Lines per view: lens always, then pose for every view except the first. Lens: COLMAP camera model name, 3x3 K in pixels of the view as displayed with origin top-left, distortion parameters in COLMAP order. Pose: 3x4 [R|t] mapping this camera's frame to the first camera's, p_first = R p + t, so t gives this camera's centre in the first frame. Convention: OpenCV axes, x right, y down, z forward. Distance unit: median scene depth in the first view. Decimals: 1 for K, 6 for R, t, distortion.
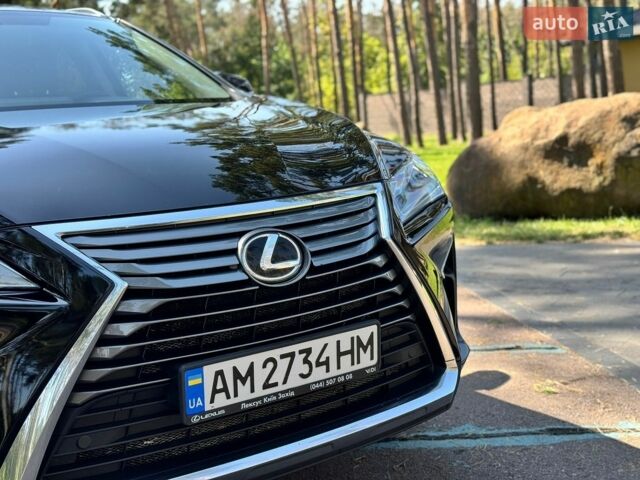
lens RADIAL K [[865.6, 0, 320.0], [0, 865.6, 240.0], [0, 0, 1]] dist [0.020988, -0.001704]
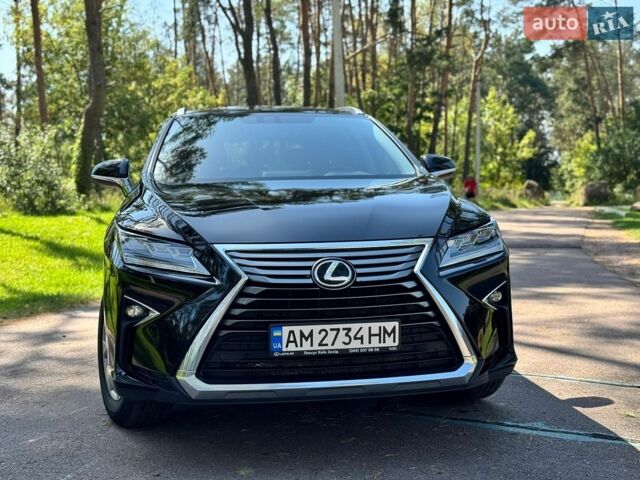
lens RADIAL K [[865.6, 0, 320.0], [0, 865.6, 240.0], [0, 0, 1]] dist [0.020988, -0.001704]
pose [[0.884350, 0.078185, -0.460231, 0.734831], [-0.102202, 0.994385, -0.027457, 0.002825], [0.455500, 0.071317, 0.887375, -0.597323]]
